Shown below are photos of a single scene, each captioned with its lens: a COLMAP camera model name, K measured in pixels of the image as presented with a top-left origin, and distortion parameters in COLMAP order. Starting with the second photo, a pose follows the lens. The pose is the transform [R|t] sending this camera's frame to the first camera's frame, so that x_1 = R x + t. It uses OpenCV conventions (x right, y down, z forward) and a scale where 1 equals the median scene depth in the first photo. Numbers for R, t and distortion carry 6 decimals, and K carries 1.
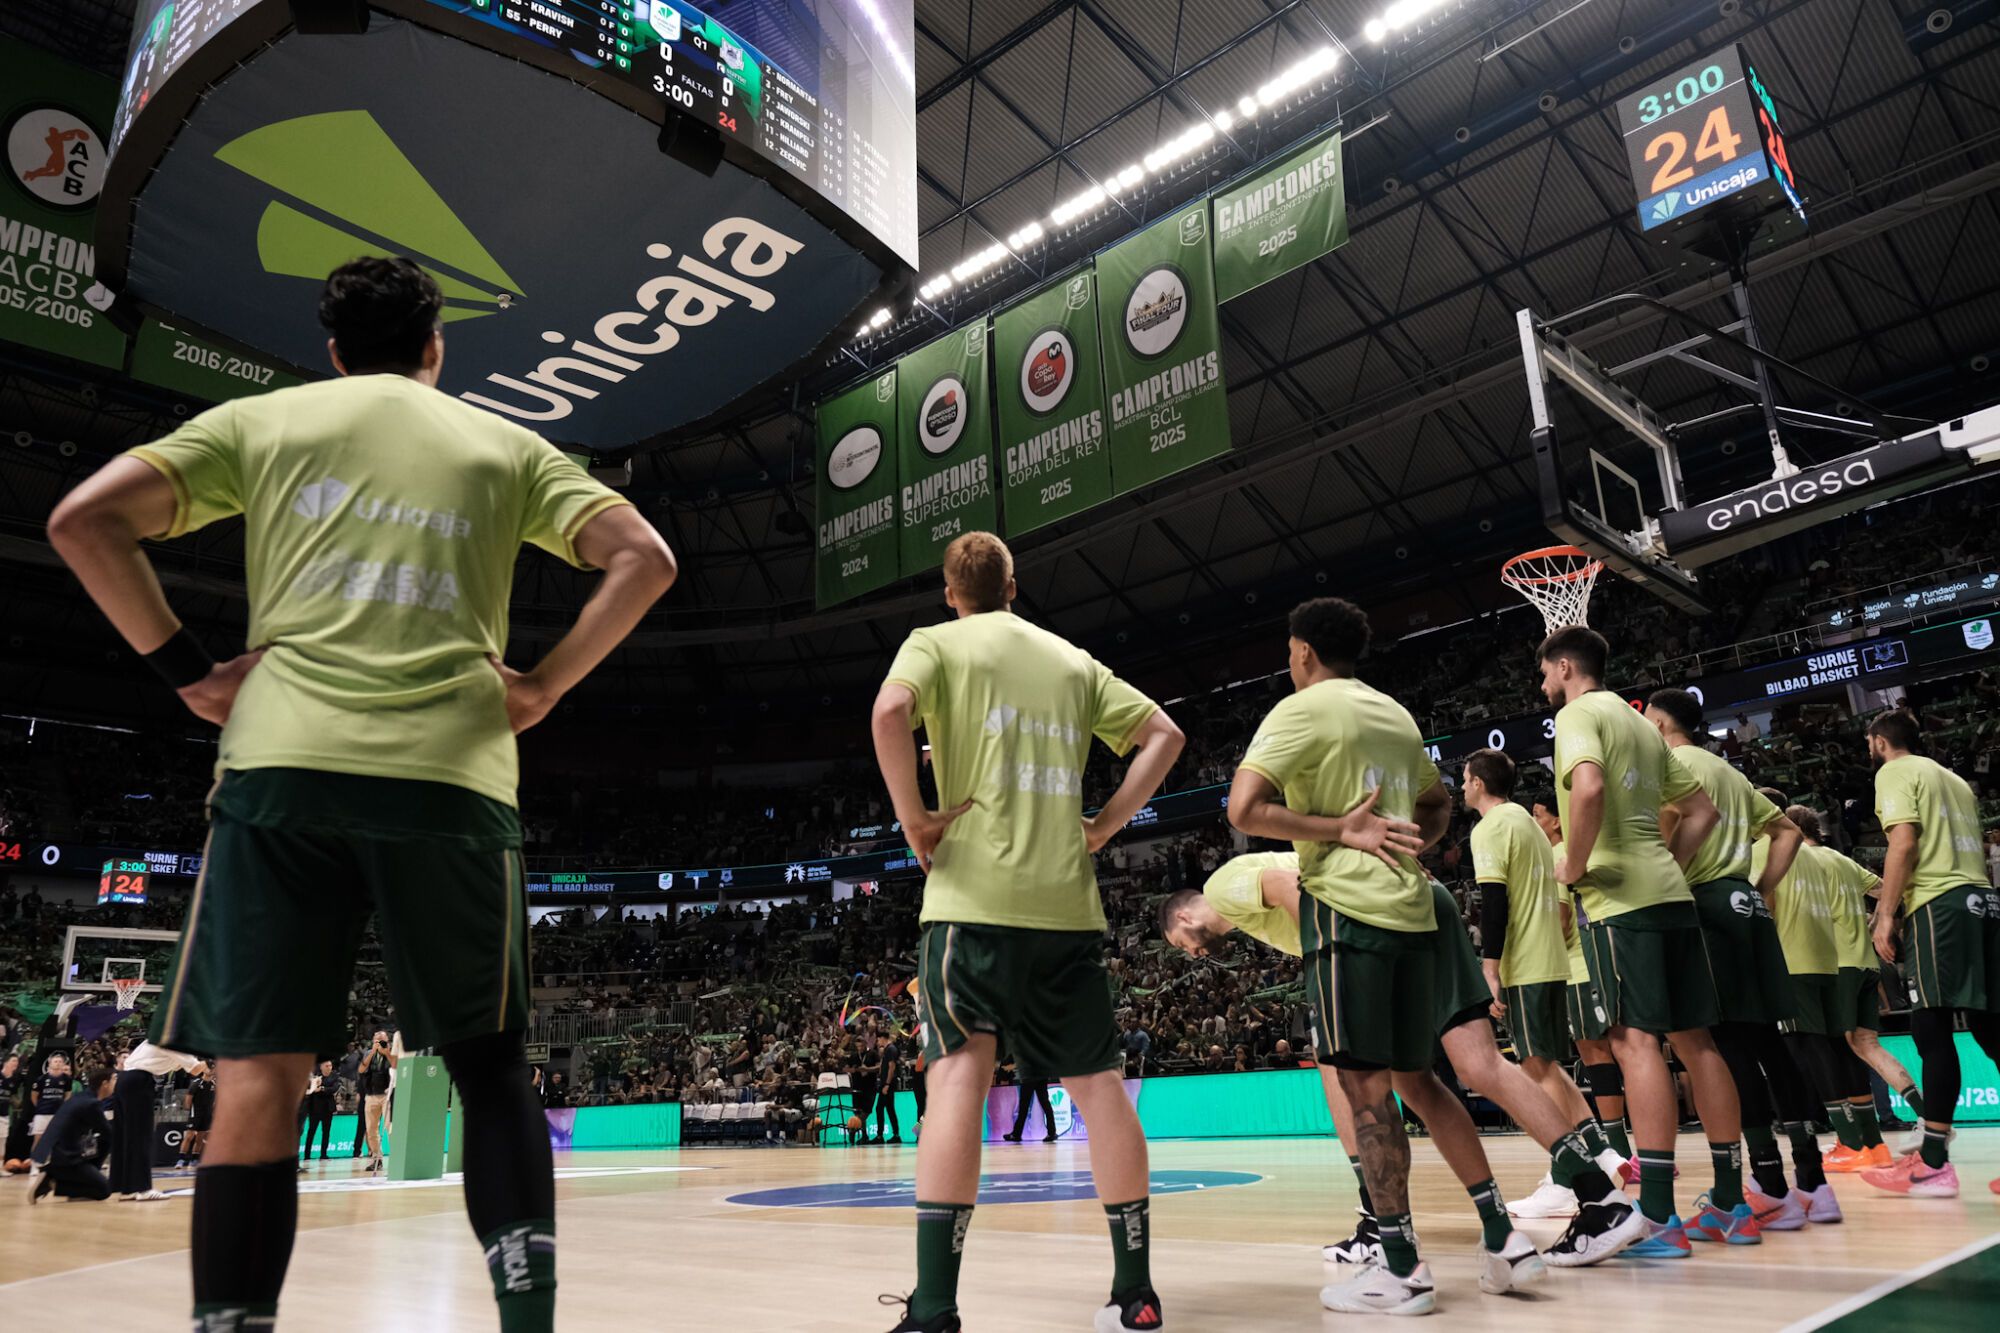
lens RADIAL K [[1422.5, 0, 1000.0], [0, 1422.5, 666.5], [0, 0, 1]] dist [-0.011180, 0.005714]
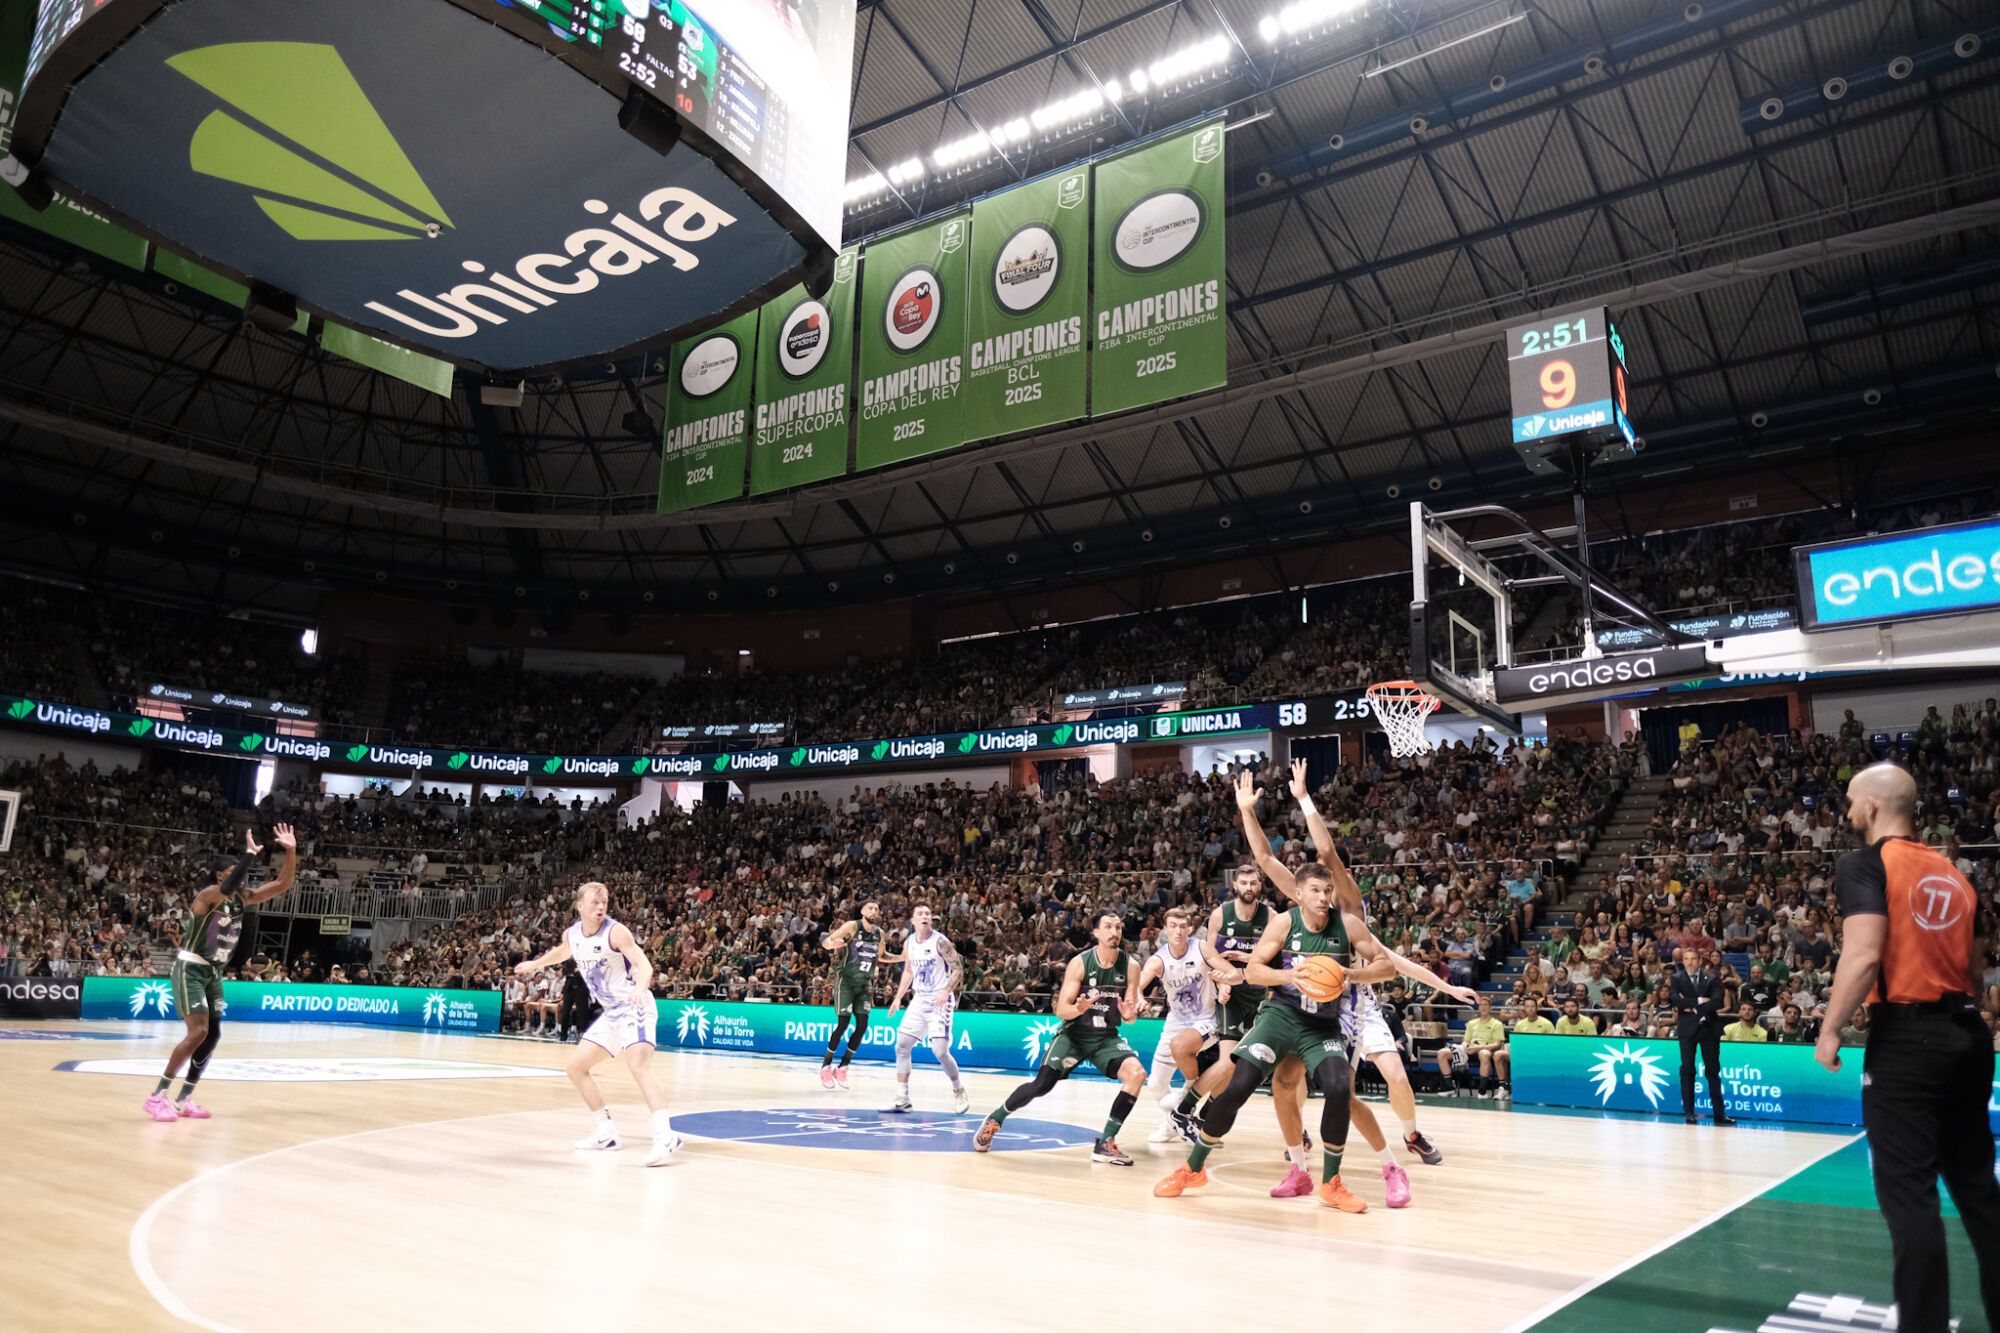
lens RADIAL K [[1425.6, 0, 960.7], [0, 1425.6, 680.8], [0, 0, 1]] dist [-0.006773, -0.000820]
pose [[0.987800, 0.101437, 0.118163, -0.030931], [-0.110515, 0.991192, 0.072975, -0.026171], [-0.109720, -0.085144, 0.990309, -0.042212]]
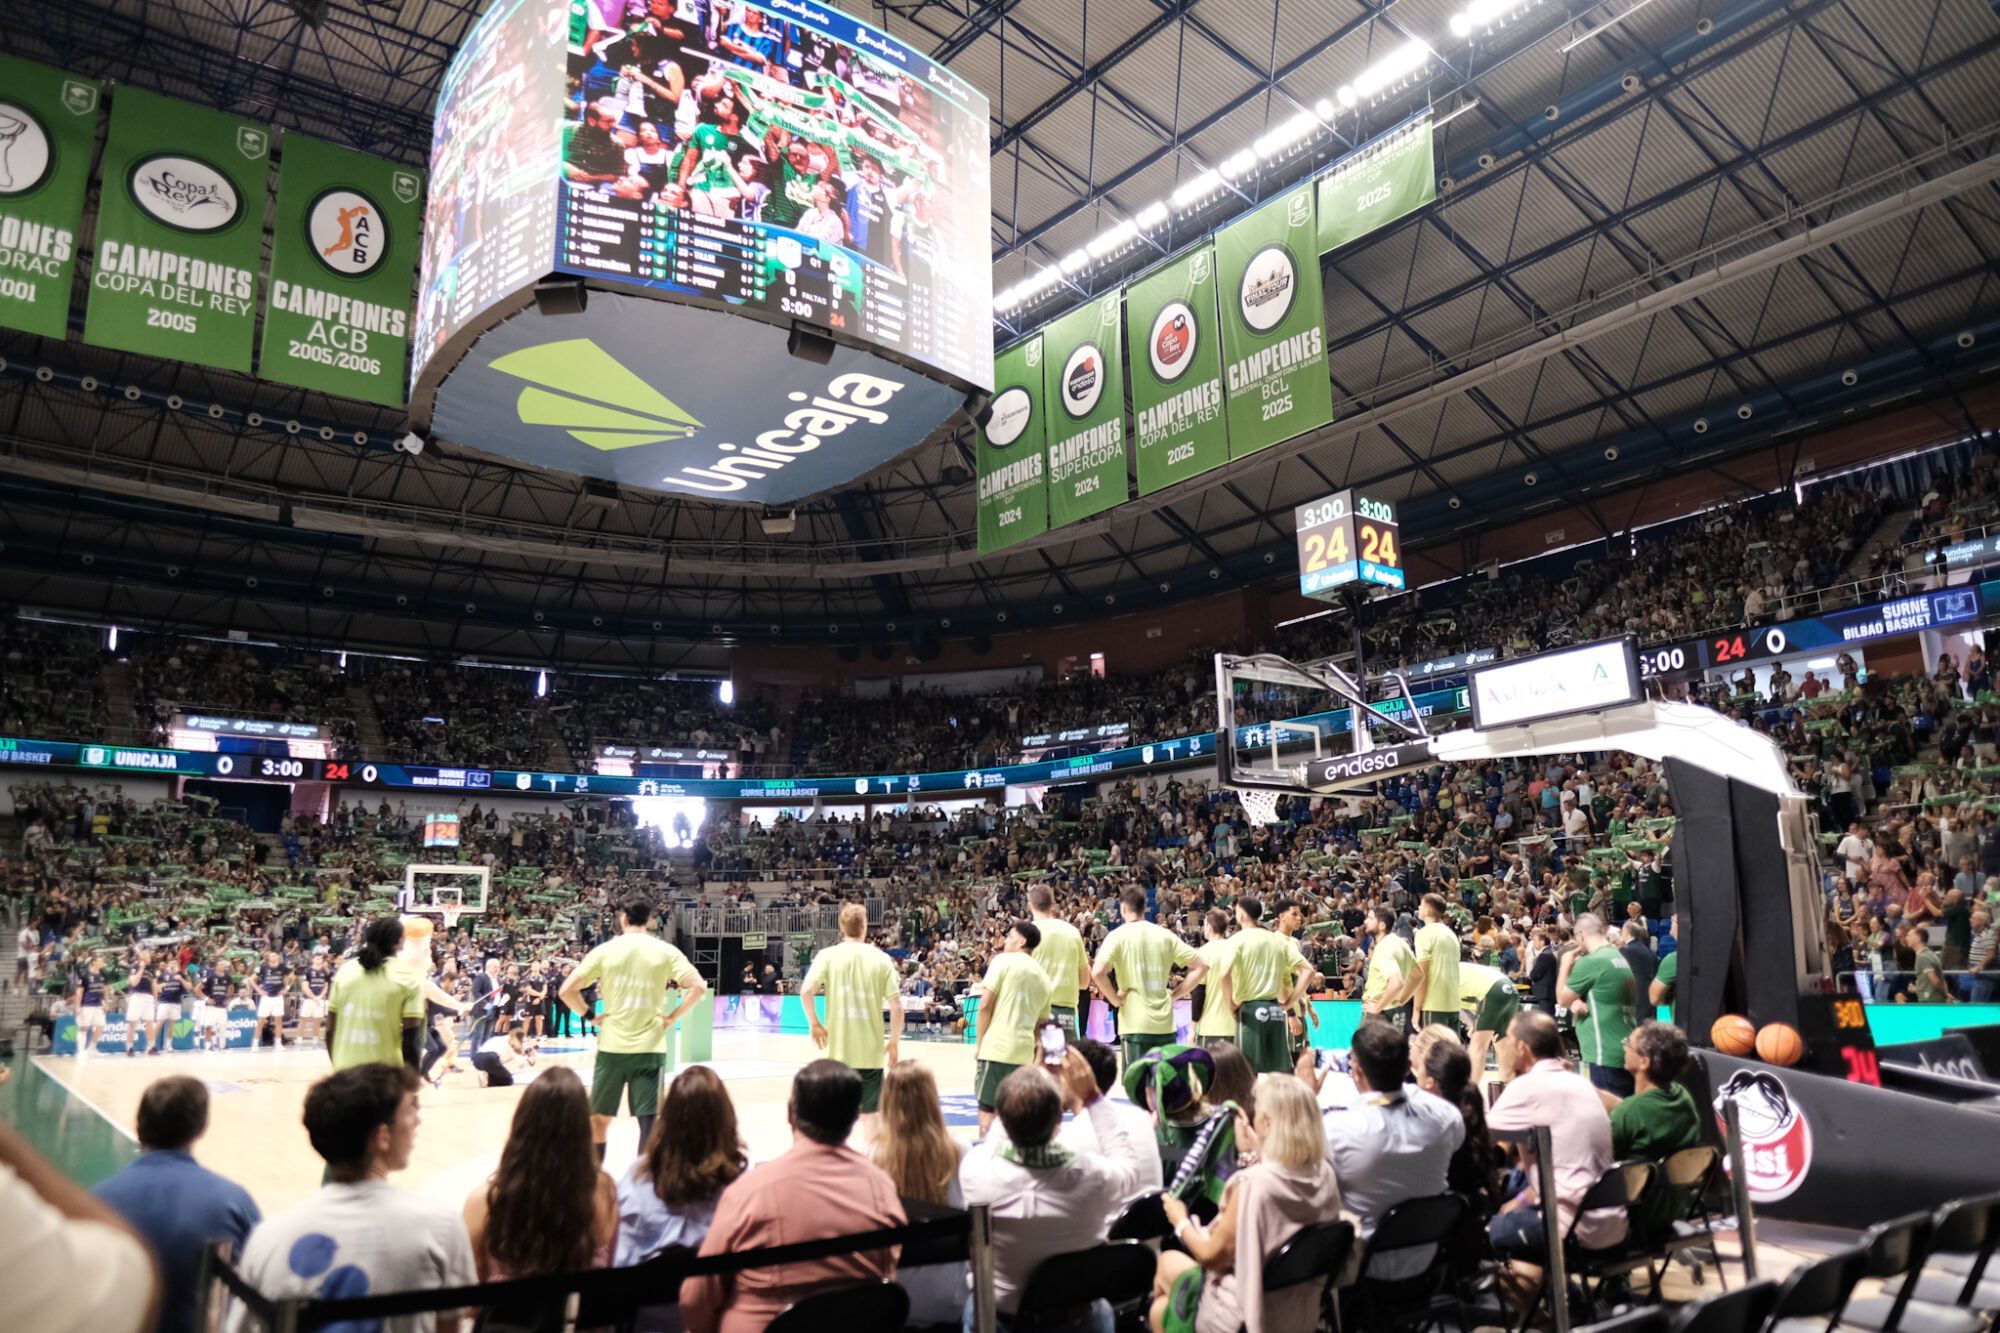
lens RADIAL K [[1421.4, 0, 963.3], [0, 1421.4, 641.7], [0, 0, 1]] dist [-0.002227, 0.000406]
pose [[0.984867, -0.020325, -0.172117, 0.066846], [0.034090, 0.996417, 0.077403, -0.076926], [0.169927, -0.082099, 0.982031, -0.147363]]
